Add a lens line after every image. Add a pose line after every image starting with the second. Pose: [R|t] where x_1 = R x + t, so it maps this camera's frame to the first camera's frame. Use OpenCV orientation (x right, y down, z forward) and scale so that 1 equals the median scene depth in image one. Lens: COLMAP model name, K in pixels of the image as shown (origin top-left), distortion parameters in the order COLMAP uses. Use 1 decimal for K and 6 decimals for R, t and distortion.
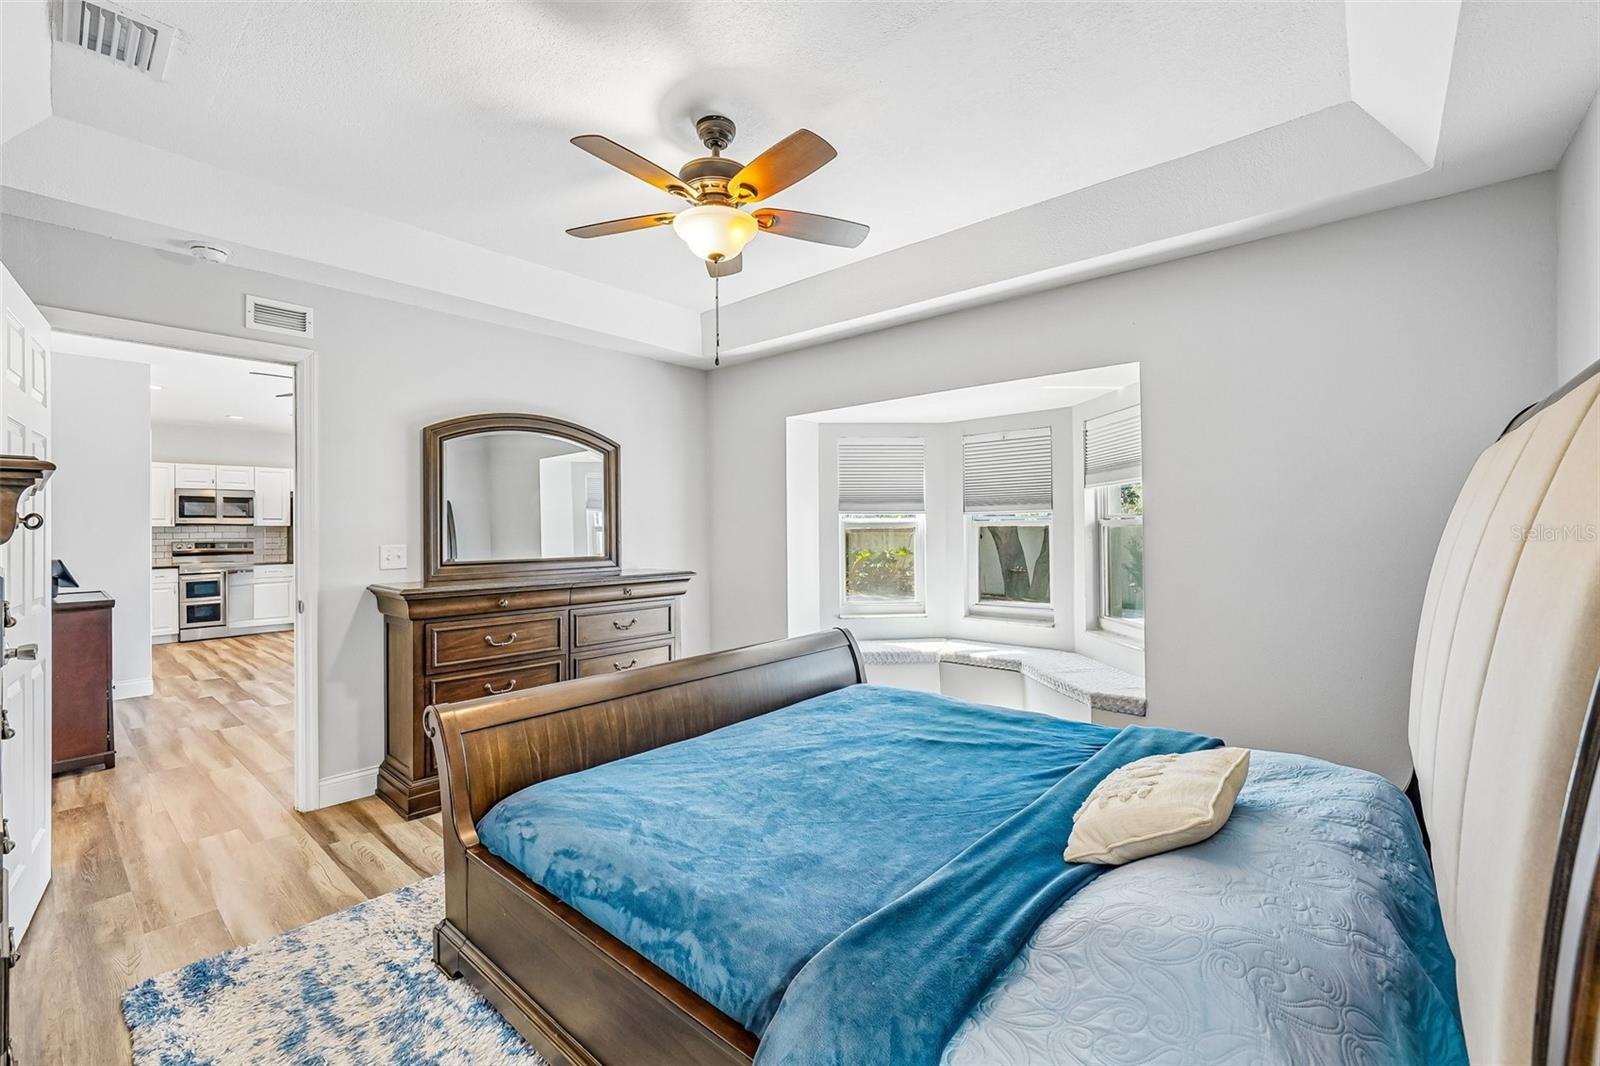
lens RADIAL K [[684.0, 0, 792.7], [0, 684.0, 523.4], [0, 0, 1]] dist [0.000087, 0.000312]
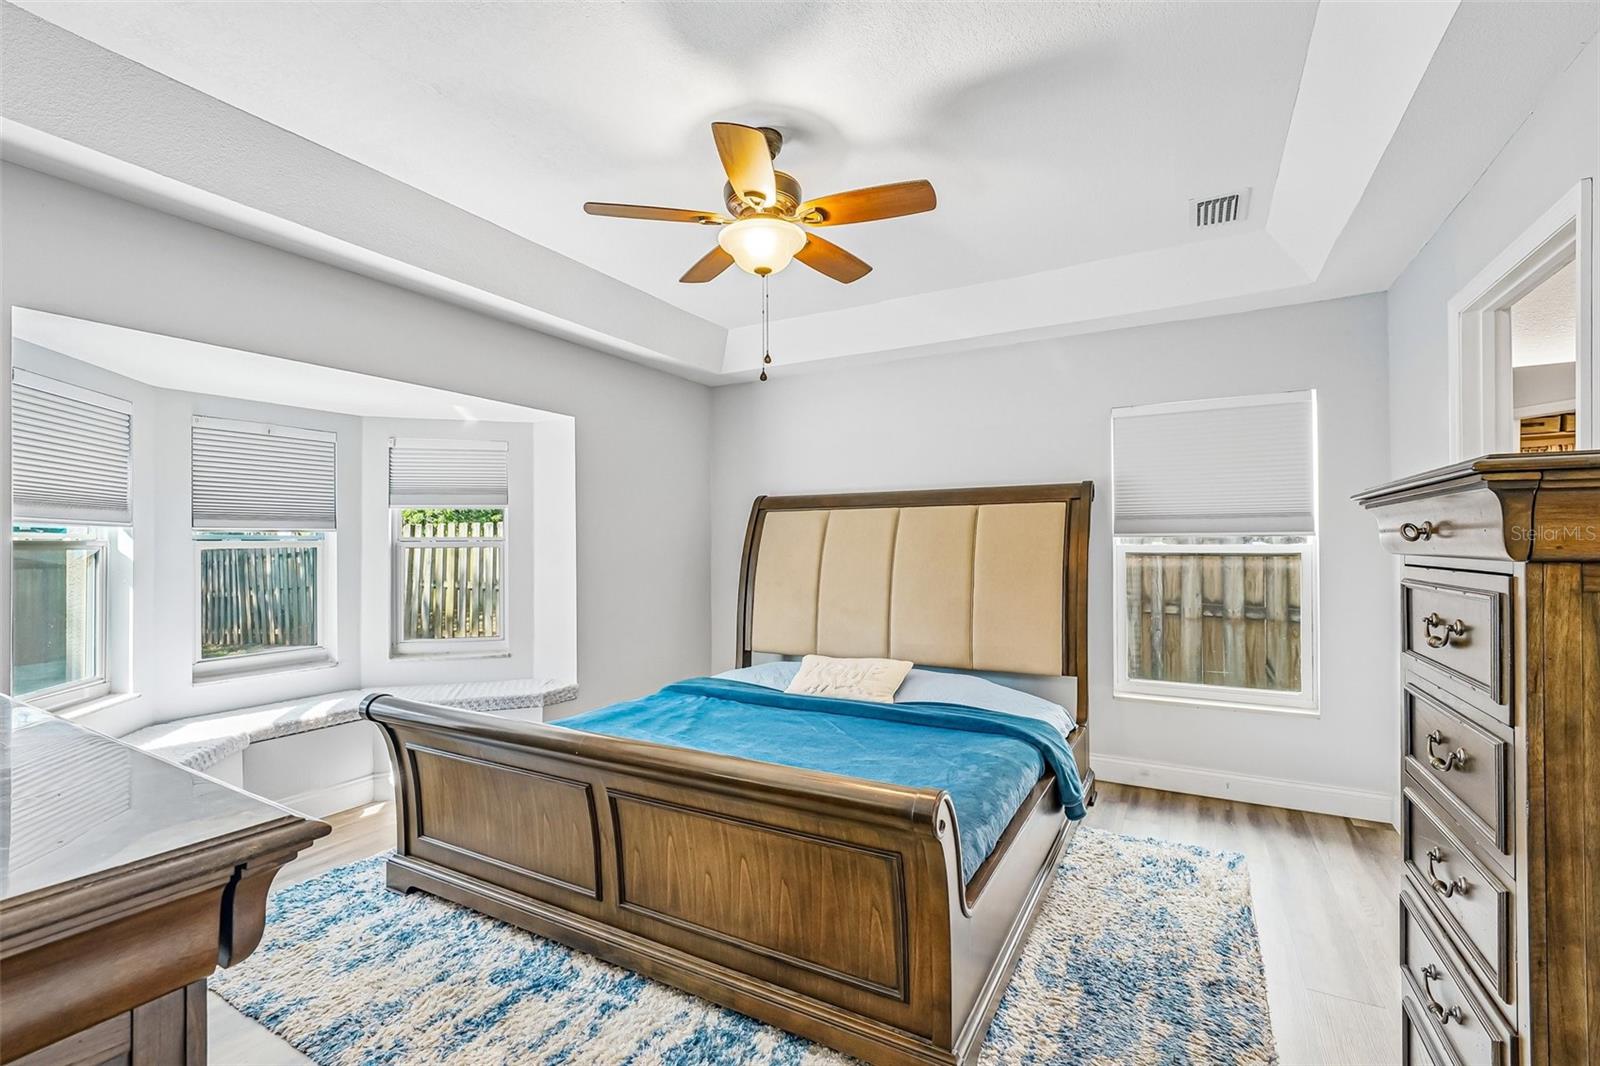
lens RADIAL K [[684.0, 0, 797.3], [0, 684.0, 538.3], [0, 0, 1]] dist [0.000087, 0.000312]
pose [[-0.179904, 0.017726, 0.983524, -0.572669], [-0.002327, 0.999827, -0.018446, 0.005670], [-0.983681, -0.005607, -0.179832, 0.586917]]
